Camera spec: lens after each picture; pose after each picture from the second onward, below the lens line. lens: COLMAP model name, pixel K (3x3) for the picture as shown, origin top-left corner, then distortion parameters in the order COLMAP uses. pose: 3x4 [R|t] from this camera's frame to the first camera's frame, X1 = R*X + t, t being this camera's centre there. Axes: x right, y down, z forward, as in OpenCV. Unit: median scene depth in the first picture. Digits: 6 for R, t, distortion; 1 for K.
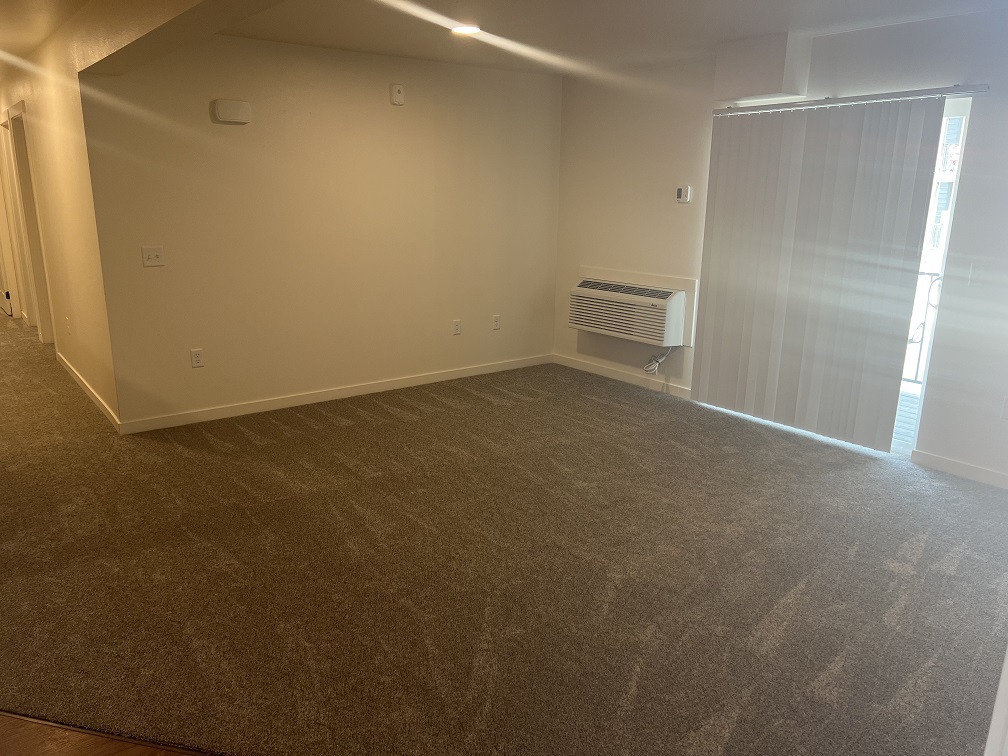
lens RADIAL K [[753.3, 0, 504.8], [0, 753.3, 385.7], [0, 0, 1]] dist [0.066381, -0.073933]
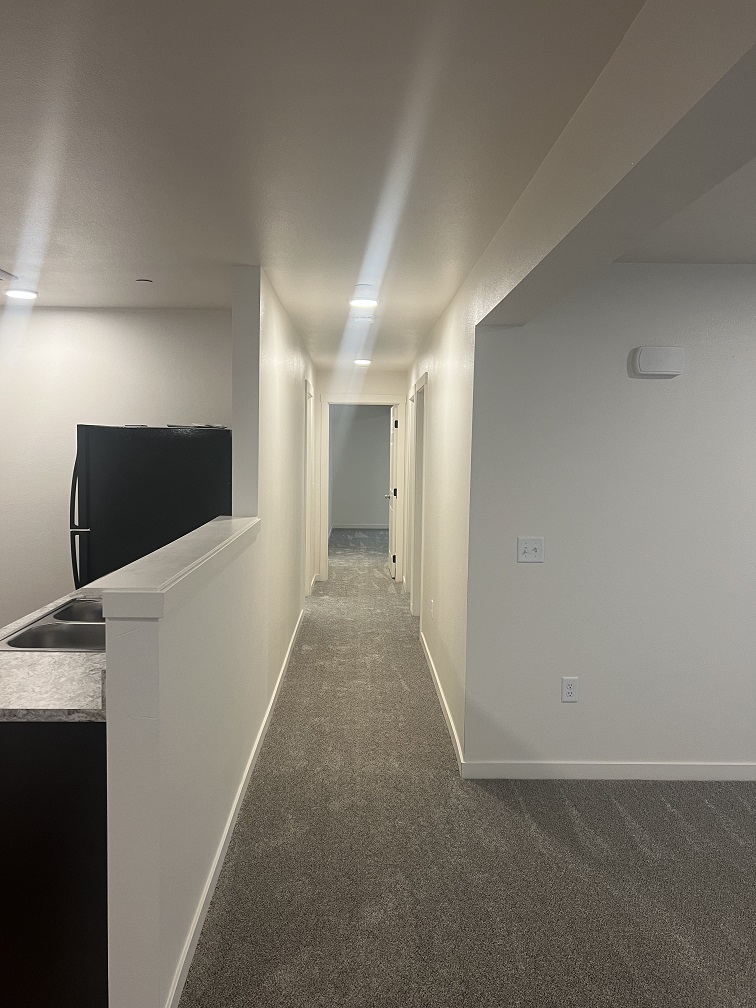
lens RADIAL K [[753.3, 0, 366.2], [0, 753.3, 500.7], [0, 0, 1]] dist [0.066381, -0.073933]
pose [[0.800165, 0.042213, -0.598293, -0.140567], [-0.155392, 0.978051, -0.138817, -0.085435], [0.579301, 0.204047, 0.789161, 0.293623]]
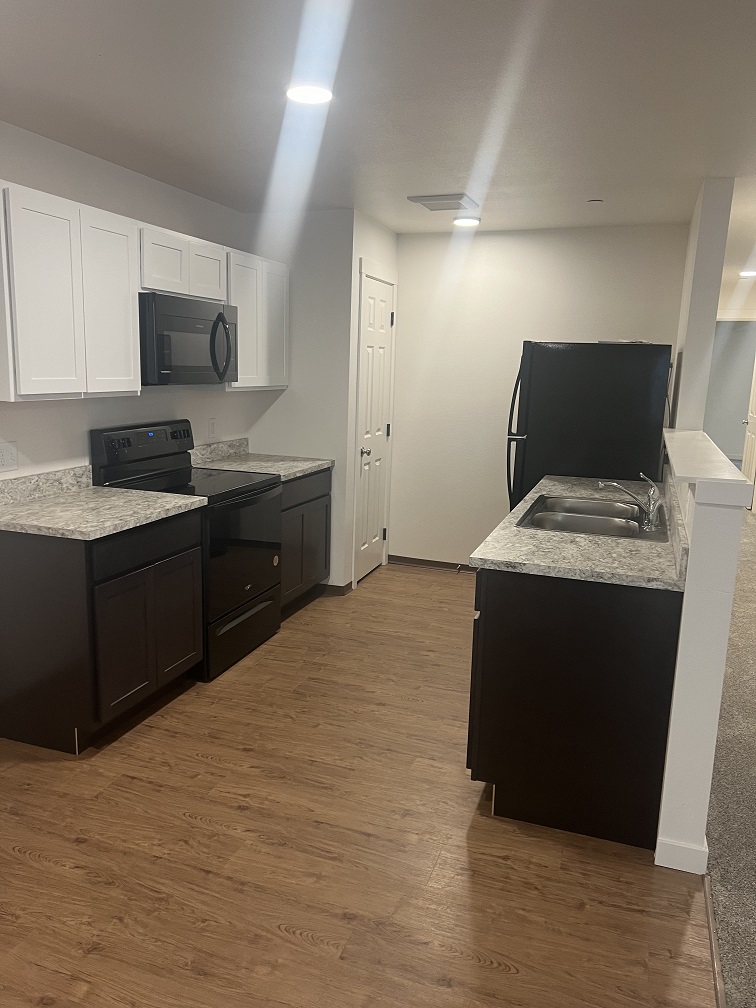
lens RADIAL K [[753.3, 0, 366.2], [0, 753.3, 500.7], [0, 0, 1]] dist [0.066381, -0.073933]
pose [[0.538109, 0.150896, -0.829258, -0.210006], [-0.231479, 0.972472, 0.026748, -0.027710], [0.810466, 0.177563, 0.558226, 0.124857]]
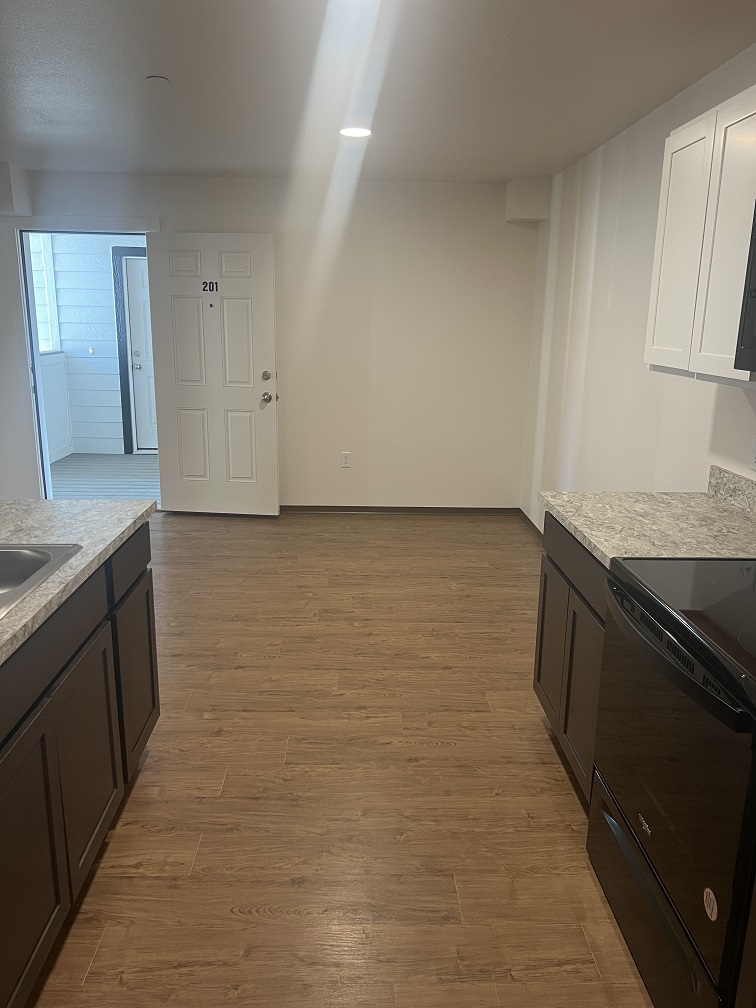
lens RADIAL K [[753.3, 0, 366.2], [0, 753.3, 500.7], [0, 0, 1]] dist [0.066381, -0.073933]
pose [[-0.804556, -0.163960, 0.570795, -1.011635], [0.129608, 0.889489, 0.438191, -0.205015], [-0.579562, 0.426529, -0.694393, 0.757606]]
